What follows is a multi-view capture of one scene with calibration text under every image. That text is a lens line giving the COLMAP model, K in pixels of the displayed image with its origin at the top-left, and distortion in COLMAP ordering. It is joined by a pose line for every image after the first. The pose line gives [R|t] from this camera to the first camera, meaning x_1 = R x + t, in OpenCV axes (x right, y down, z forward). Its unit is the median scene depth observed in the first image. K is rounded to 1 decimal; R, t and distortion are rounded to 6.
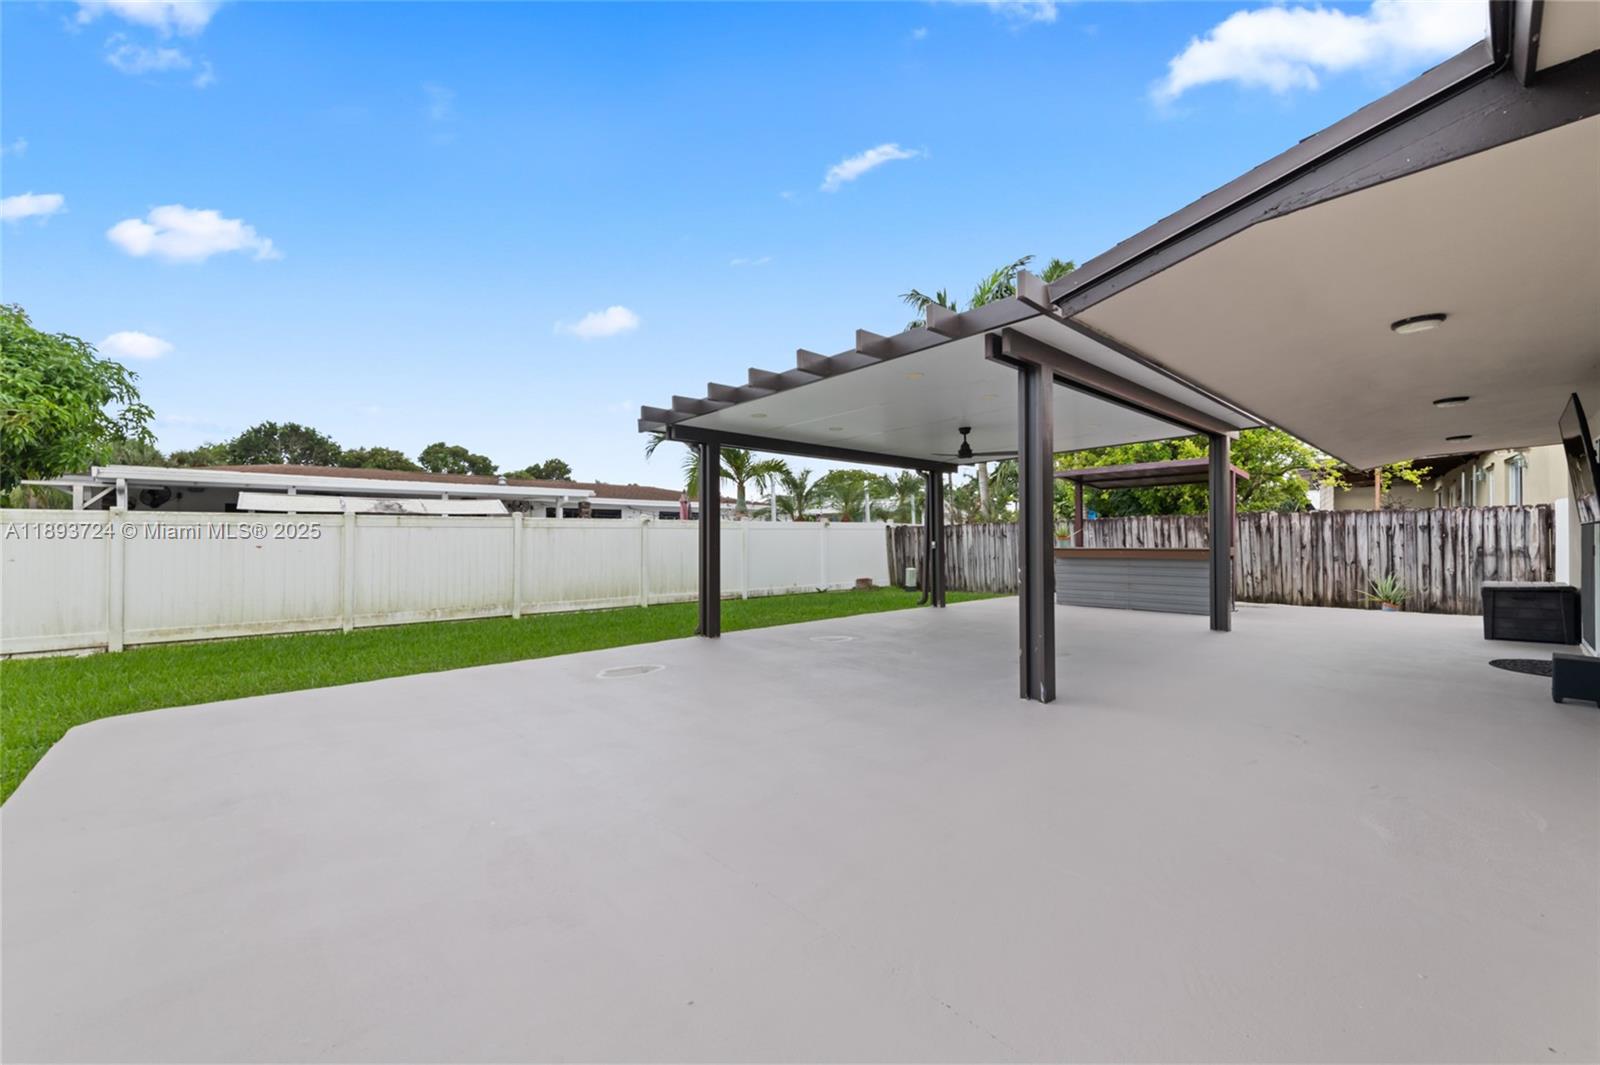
lens RADIAL K [[625.5, 0, 805.9], [0, 625.5, 533.3], [0, 0, 1]] dist [0.014133, -0.004103]
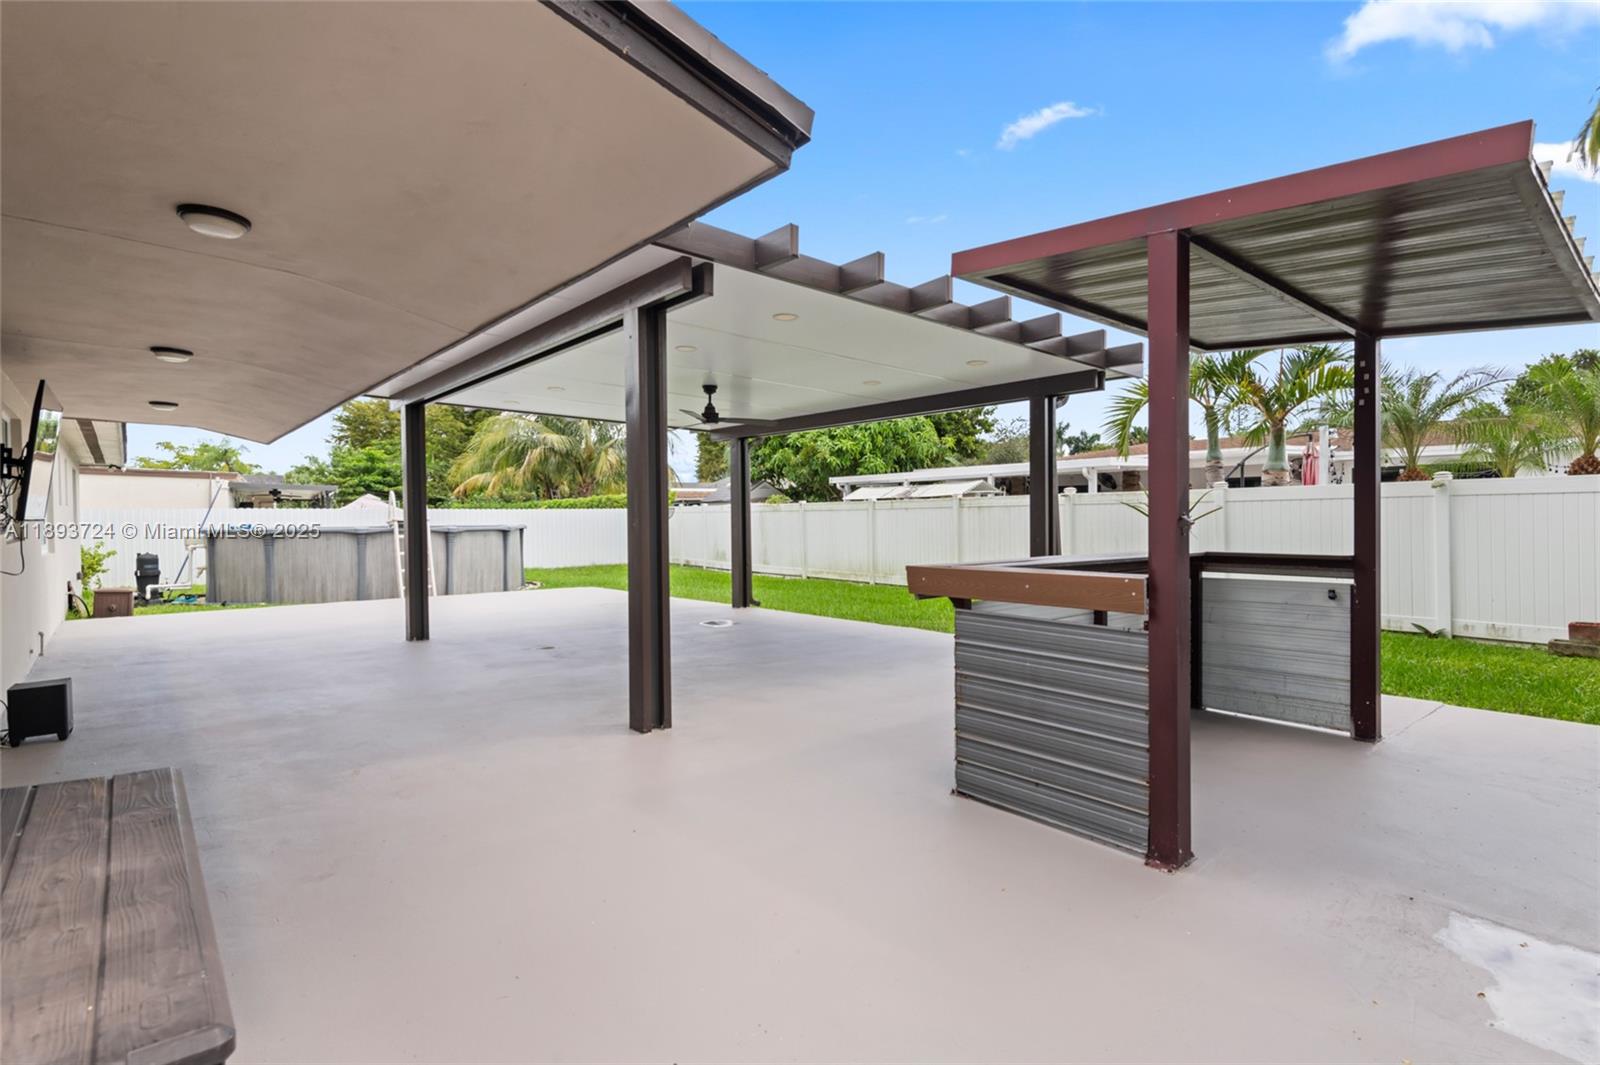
lens RADIAL K [[778.3, 0, 799.3], [0, 778.3, 515.1], [0, 0, 1]] dist [0.001057, 0.000122]
pose [[-0.039263, -0.000096, -0.999229, 0.778376], [0.013024, 0.999915, -0.000608, 0.000915], [0.999144, -0.013038, -0.039258, 0.712340]]
